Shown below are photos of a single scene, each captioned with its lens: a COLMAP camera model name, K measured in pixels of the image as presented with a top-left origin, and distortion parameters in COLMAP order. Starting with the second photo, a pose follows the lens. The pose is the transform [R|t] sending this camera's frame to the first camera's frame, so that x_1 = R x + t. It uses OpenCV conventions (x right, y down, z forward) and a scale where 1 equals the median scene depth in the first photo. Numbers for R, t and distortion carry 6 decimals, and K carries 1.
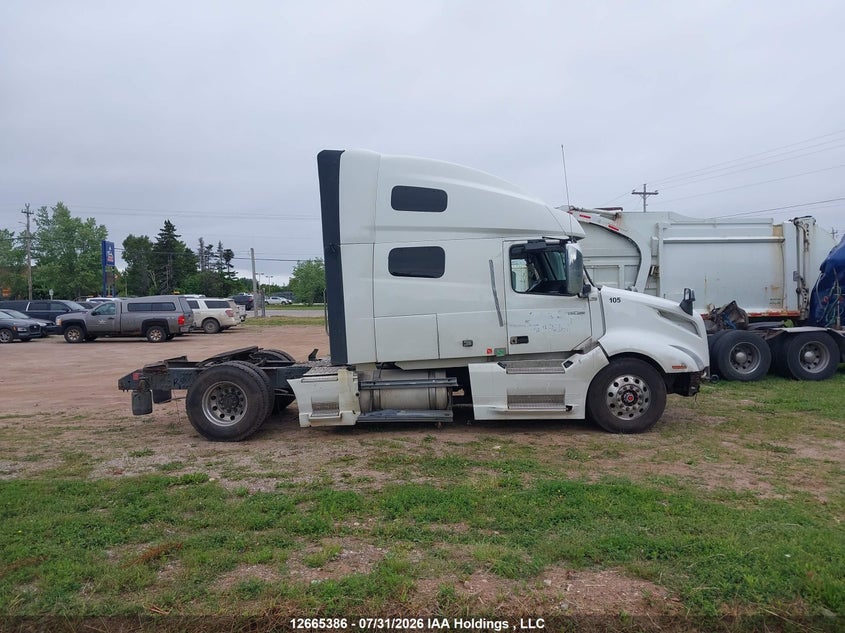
lens RADIAL K [[647.8, 0, 404.3], [0, 647.8, 300.3], [0, 0, 1]] dist [0.069732, -0.114724]
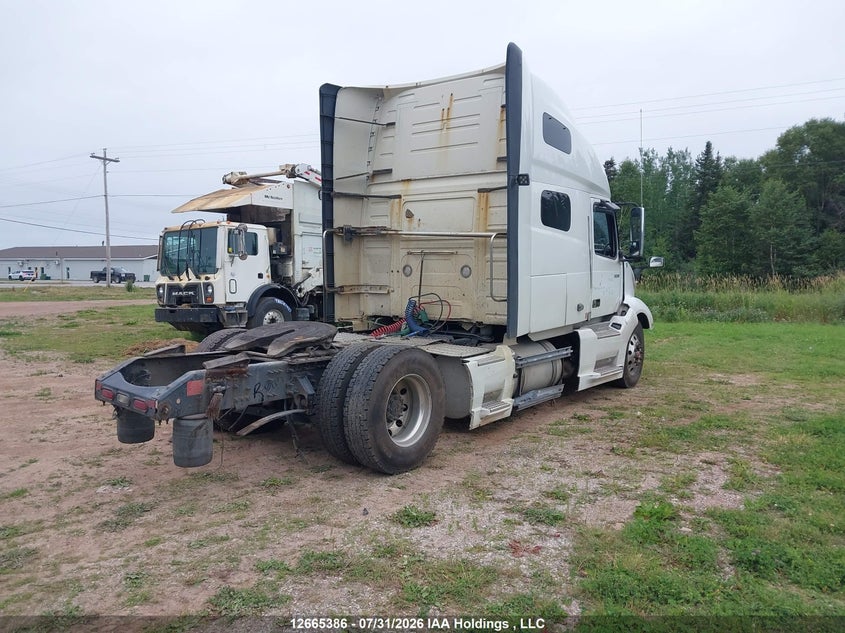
lens RADIAL K [[663.5, 0, 408.9], [0, 663.5, 316.6], [0, 0, 1]] dist [0.001232, -0.000603]
pose [[0.591226, -0.024106, 0.806146, -0.780847], [-0.018264, 0.998897, 0.043264, 0.043428], [-0.806299, -0.040302, 0.590133, 0.644314]]
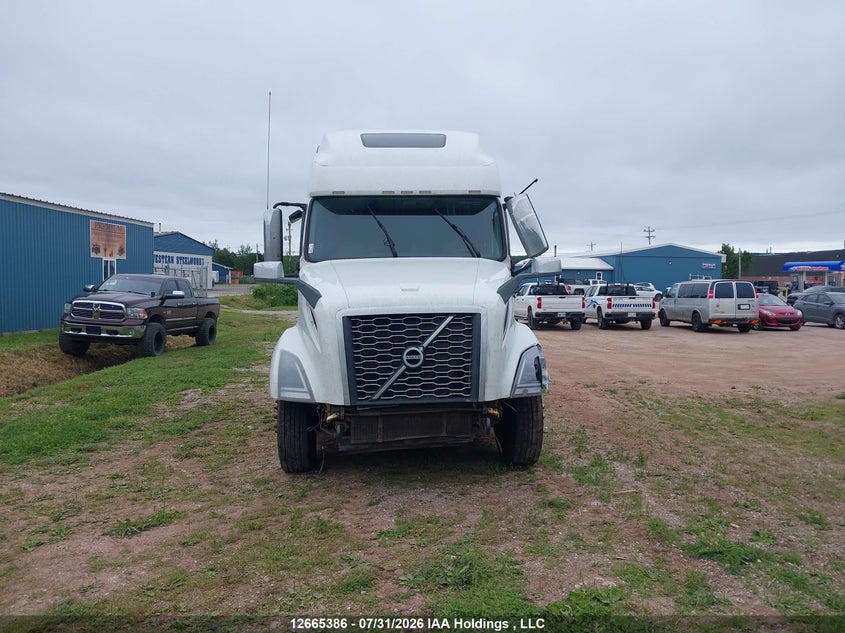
lens RADIAL K [[656.3, 0, 419.9], [0, 656.3, 310.6], [0, 0, 1]] dist [0.098851, -0.127139]
pose [[0.074020, 0.052684, -0.995864, 1.070051], [-0.015820, 0.998540, 0.051649, -0.007174], [0.997131, 0.011931, 0.074745, 1.089021]]
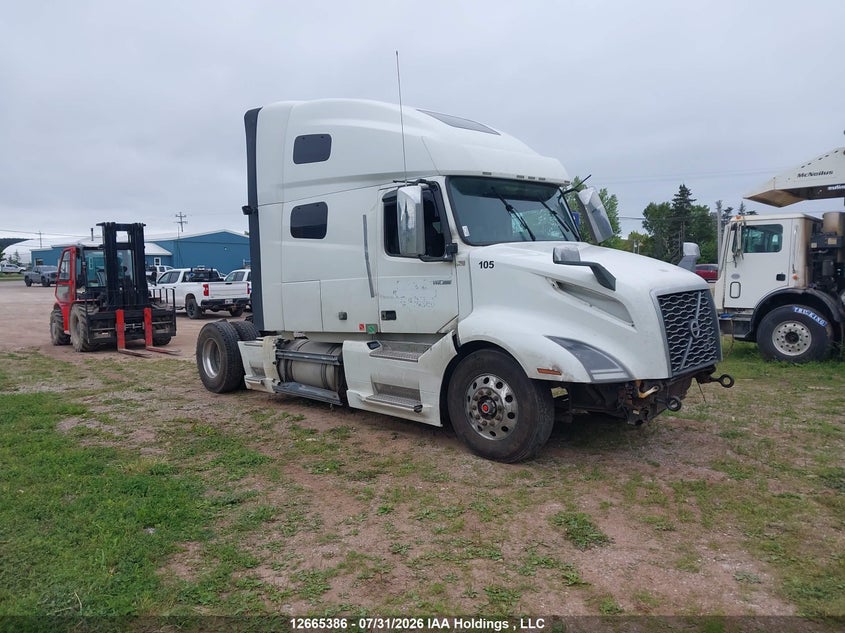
lens RADIAL K [[656.3, 0, 419.9], [0, 656.3, 310.6], [0, 0, 1]] dist [0.098851, -0.127139]
pose [[0.713675, 0.048943, -0.698765, 0.764178], [-0.005017, 0.997888, 0.064770, 0.003496], [0.700459, -0.042719, 0.712413, 0.459138]]
